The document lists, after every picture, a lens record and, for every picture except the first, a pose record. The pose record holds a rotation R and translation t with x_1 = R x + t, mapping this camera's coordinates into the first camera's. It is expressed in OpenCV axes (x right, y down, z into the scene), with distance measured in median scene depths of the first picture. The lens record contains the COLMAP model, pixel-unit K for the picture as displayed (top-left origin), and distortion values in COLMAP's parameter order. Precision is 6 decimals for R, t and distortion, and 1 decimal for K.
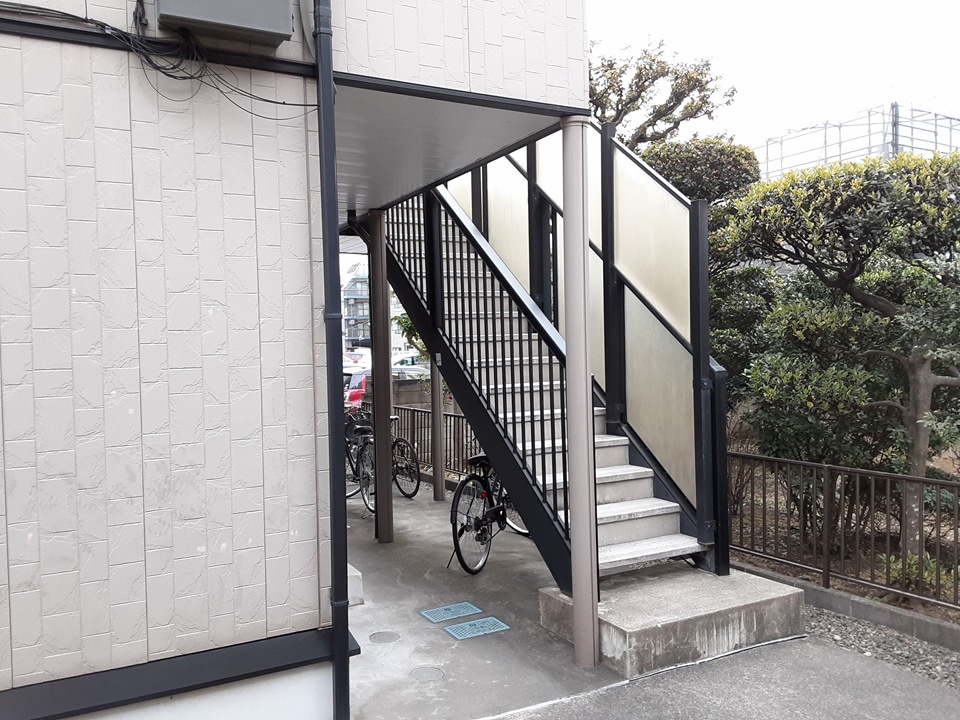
lens RADIAL K [[785.6, 0, 478.8], [0, 785.6, 360.2], [0, 0, 1]] dist [0.066698, -0.028886]
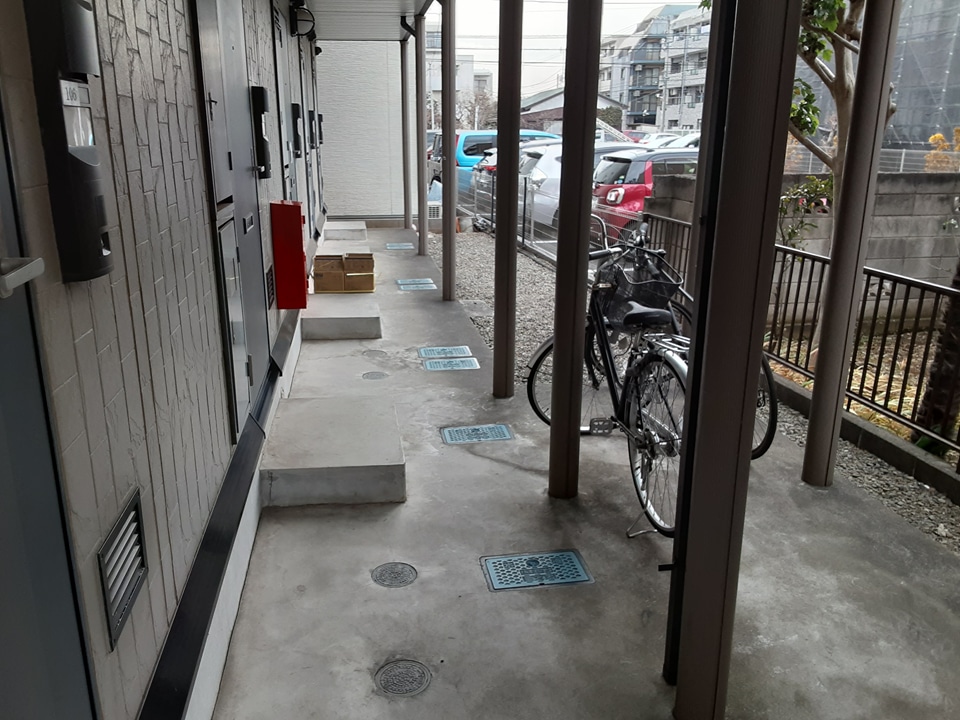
lens RADIAL K [[785.6, 0, 478.6], [0, 785.6, 360.9], [0, 0, 1]] dist [0.066698, -0.028886]
pose [[0.940660, 0.119198, -0.317727, -0.042692], [-0.034276, 0.964865, 0.260502, 0.010403], [0.337615, -0.234153, 0.911696, 0.263874]]
